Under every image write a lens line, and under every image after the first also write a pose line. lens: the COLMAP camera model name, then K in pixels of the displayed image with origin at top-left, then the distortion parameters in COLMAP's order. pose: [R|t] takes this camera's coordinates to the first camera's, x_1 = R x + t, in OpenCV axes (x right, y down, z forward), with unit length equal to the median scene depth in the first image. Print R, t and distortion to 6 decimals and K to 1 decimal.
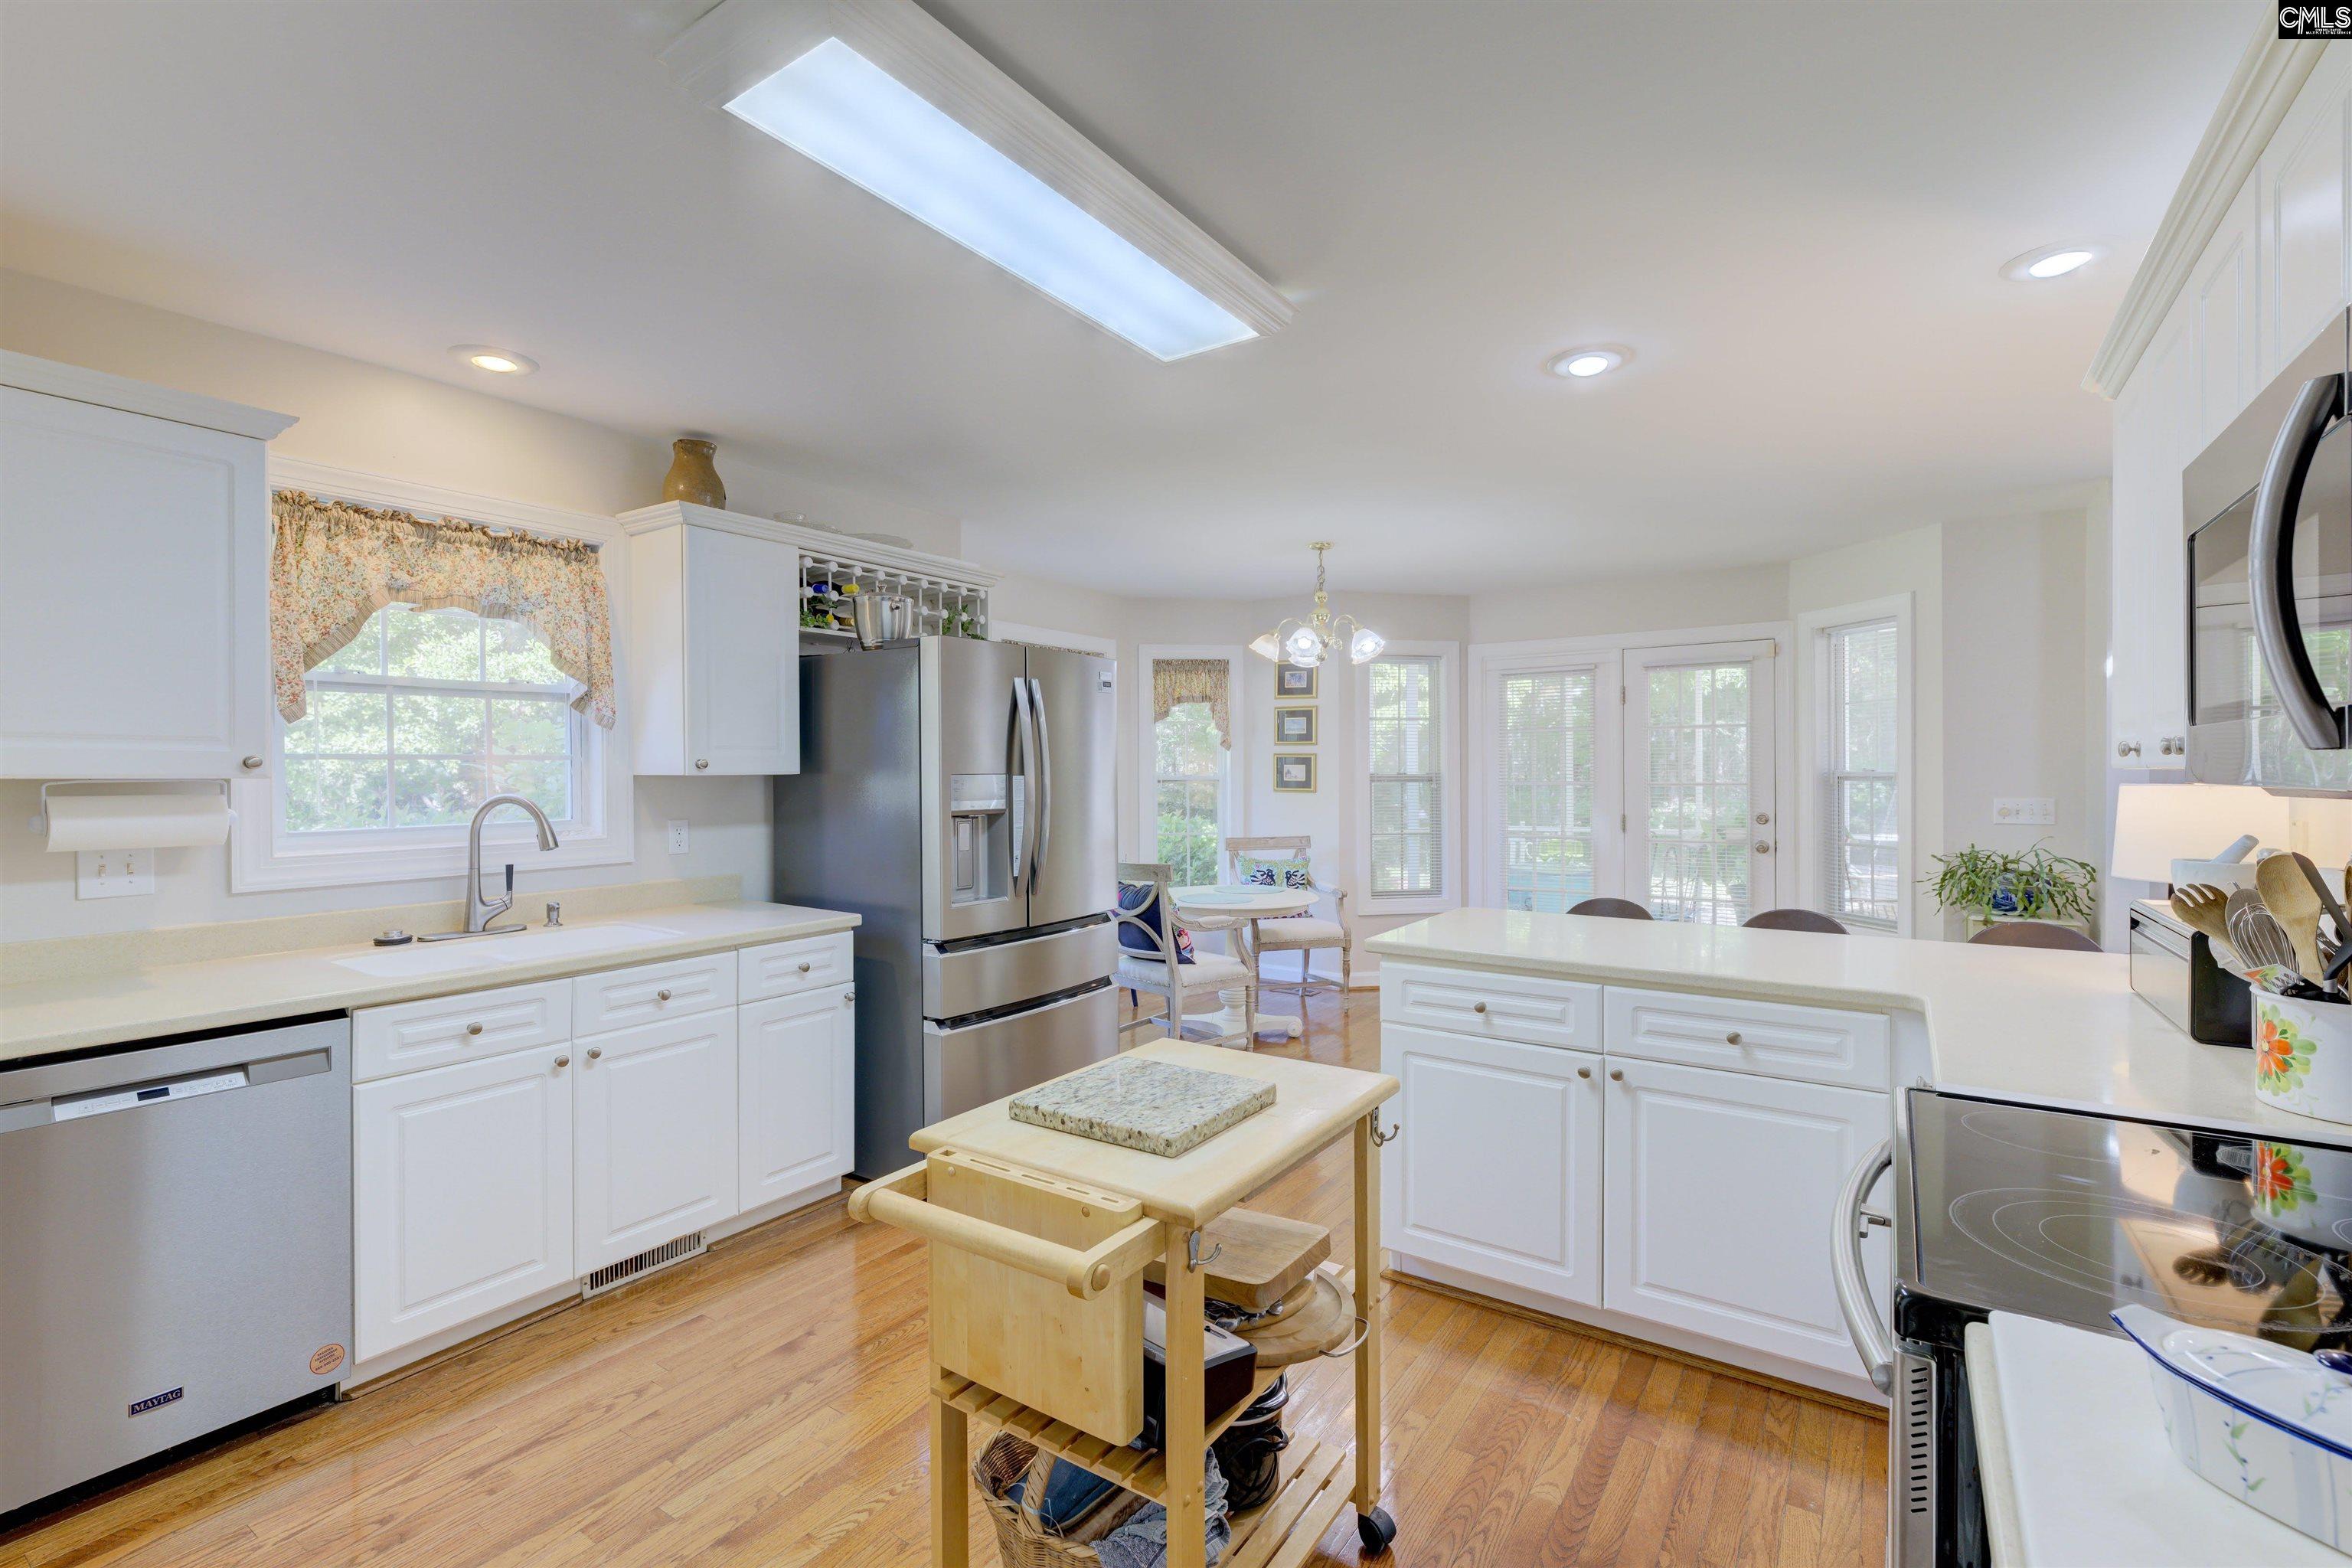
lens RADIAL K [[1050.8, 0, 1170.9], [0, 1050.8, 786.8], [0, 0, 1]] dist [0.000971, 0.000190]
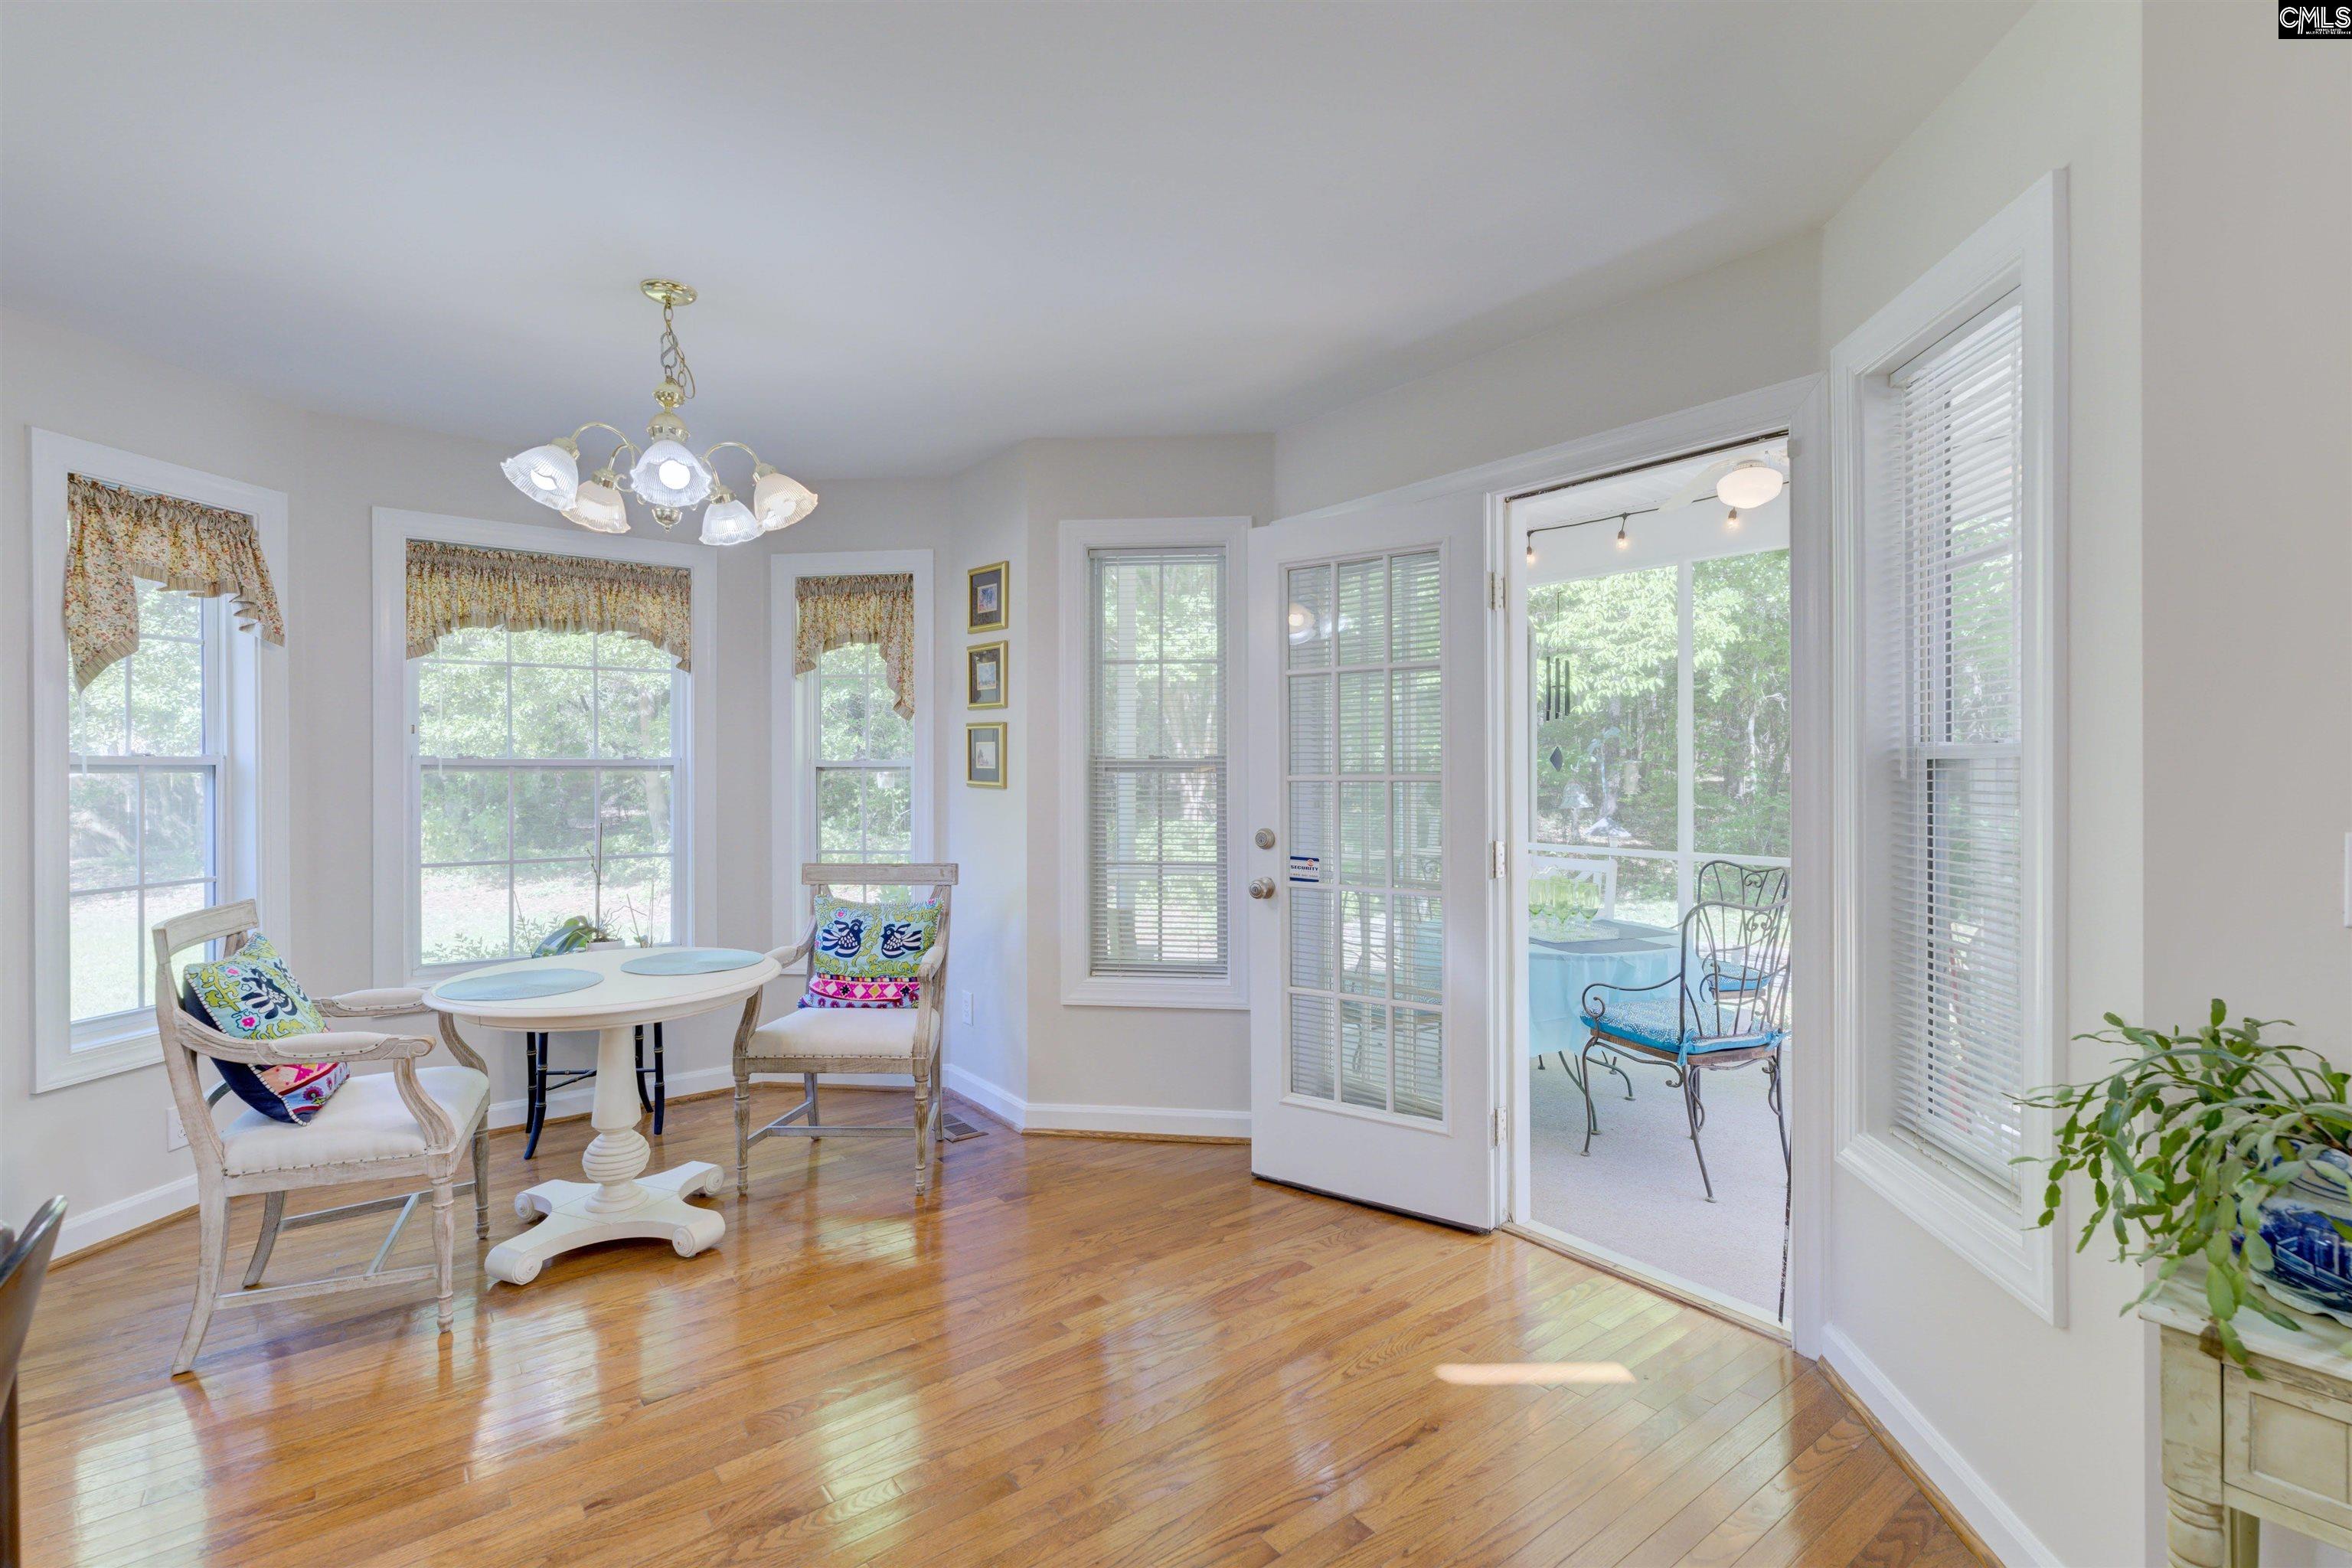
lens RADIAL K [[1075.9, 0, 1184.9], [0, 1075.9, 775.3], [0, 0, 1]] dist [0.000756, 0.000266]
pose [[0.951968, 0.008068, -0.306092, 0.842738], [-0.010187, 0.999934, -0.005328, 0.000274], [0.306029, 0.008190, 0.951987, 0.931068]]
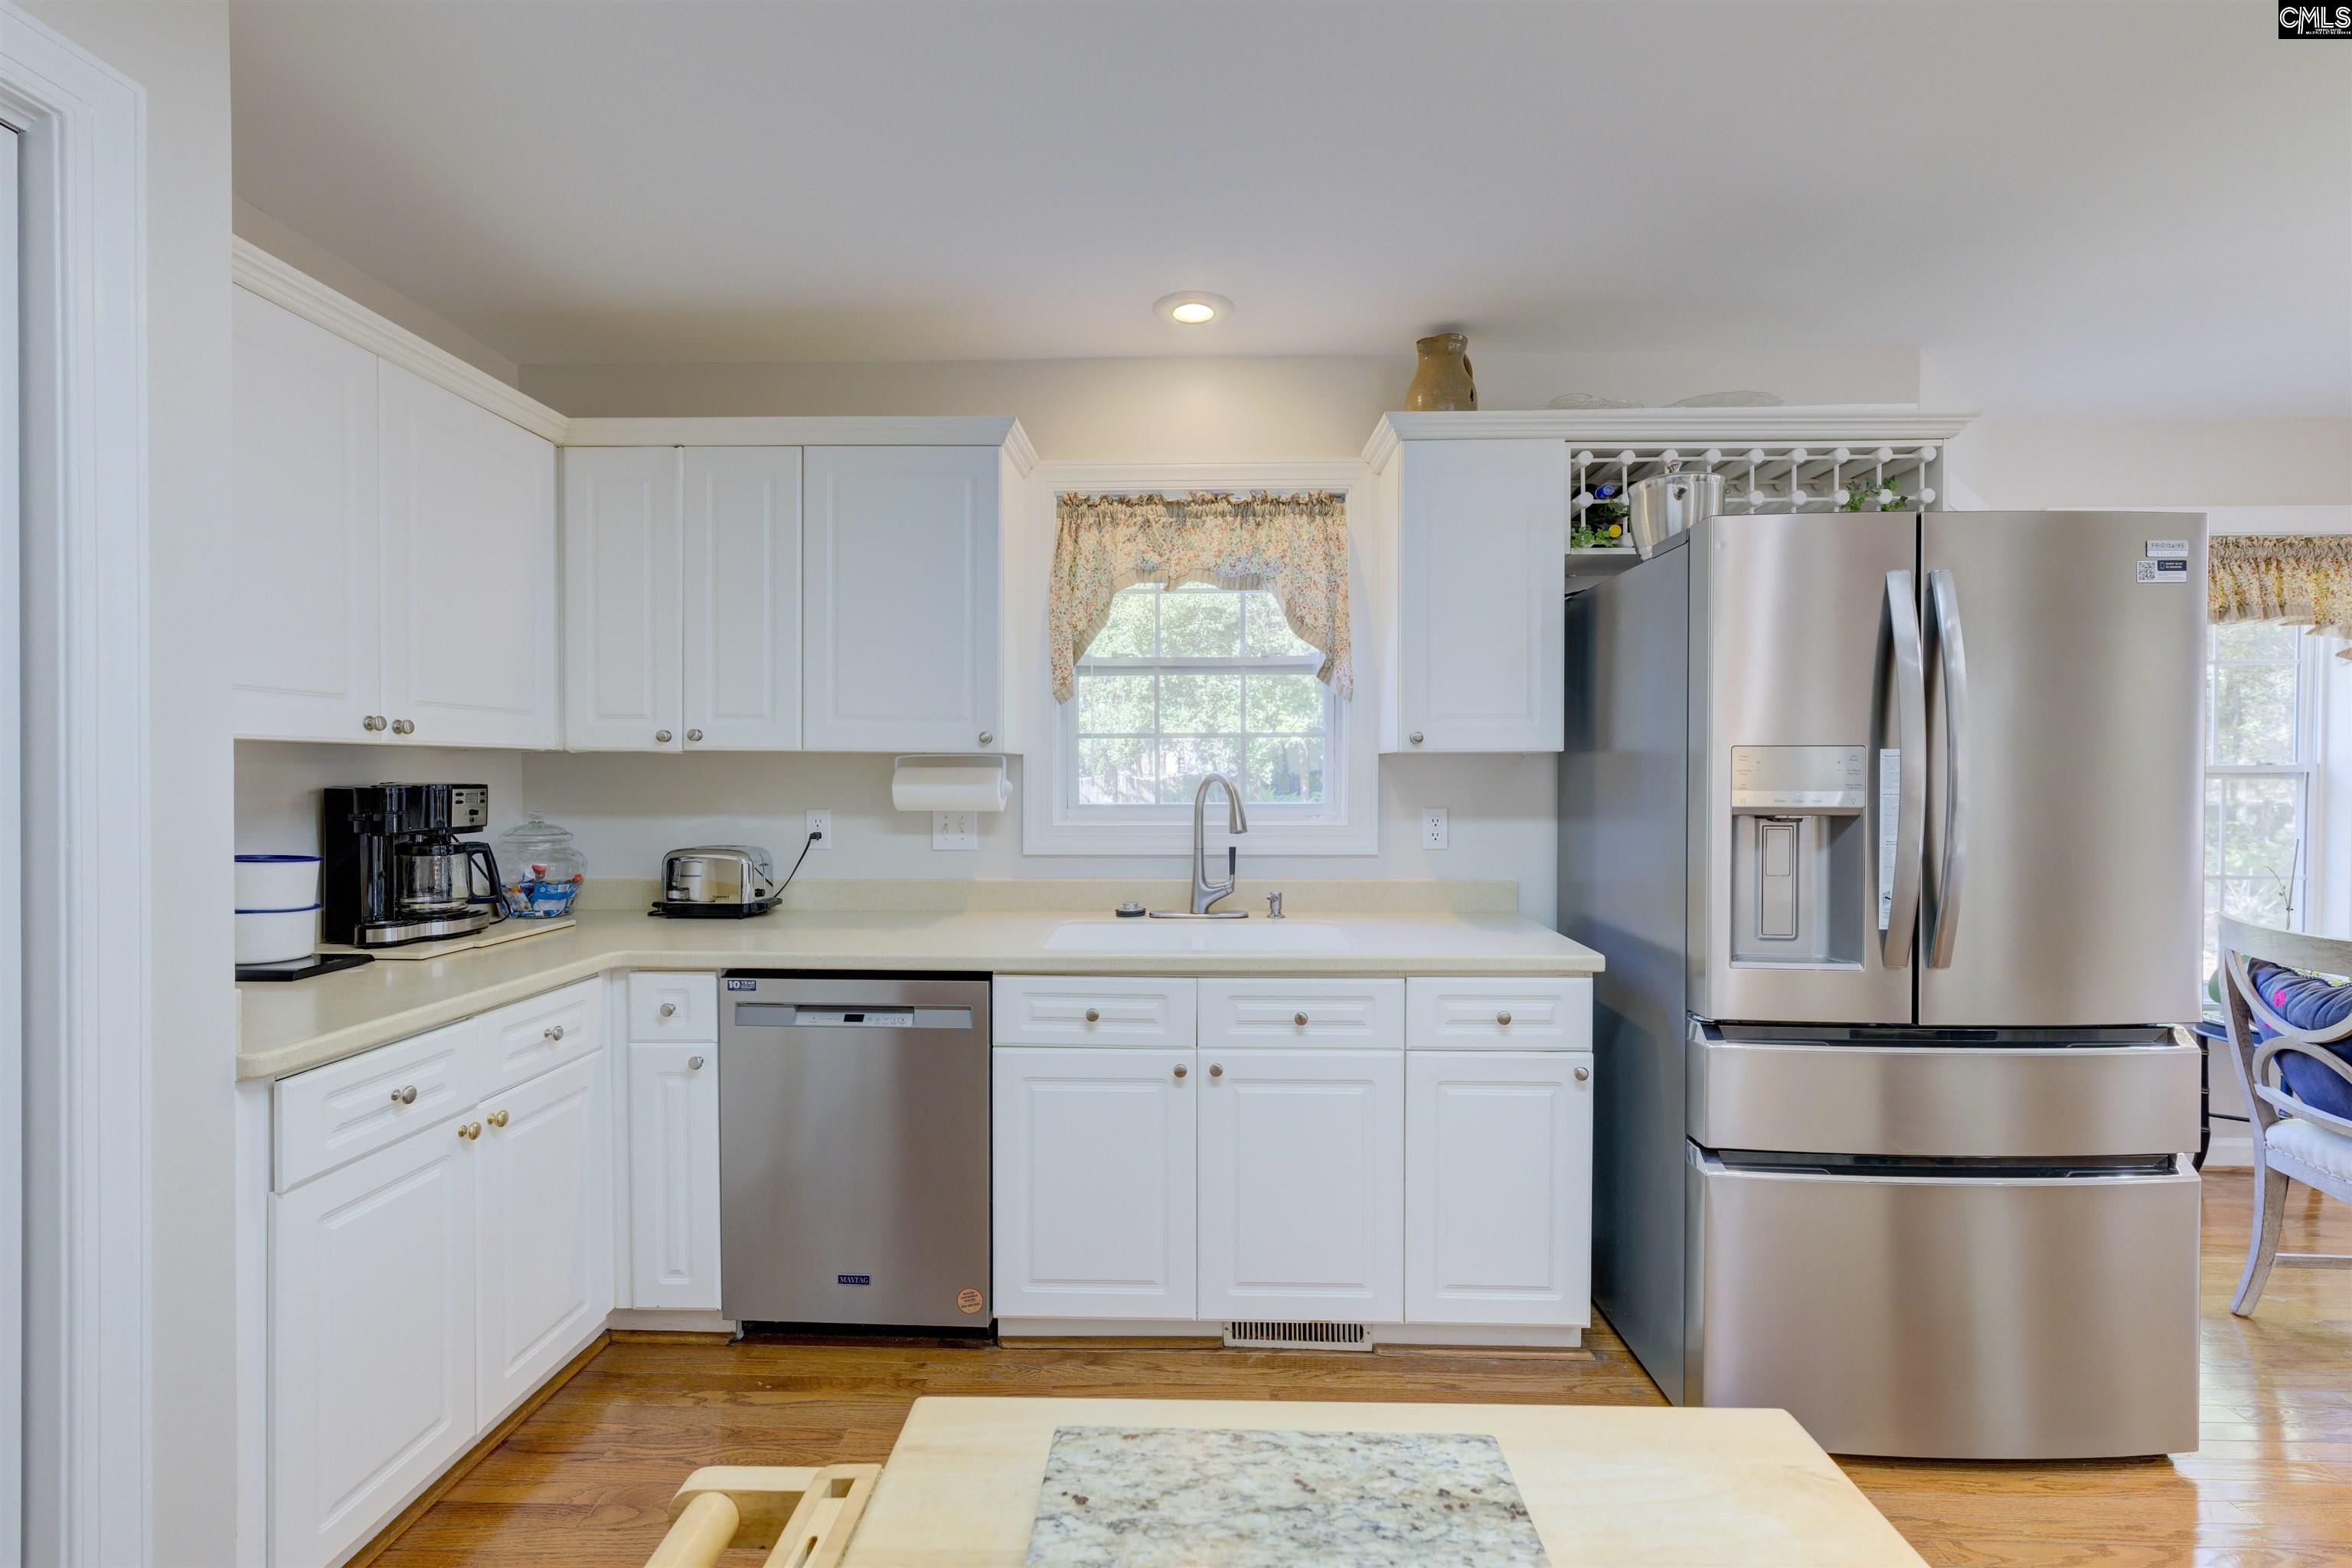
lens RADIAL K [[1050.8, 0, 1170.9], [0, 1050.8, 786.8], [0, 0, 1]] dist [0.000971, 0.000190]
pose [[0.538125, 0.017039, -0.842693, 0.126908], [-0.015906, 0.999823, 0.010059, 0.010578], [0.842715, 0.007991, 0.538301, 0.413046]]
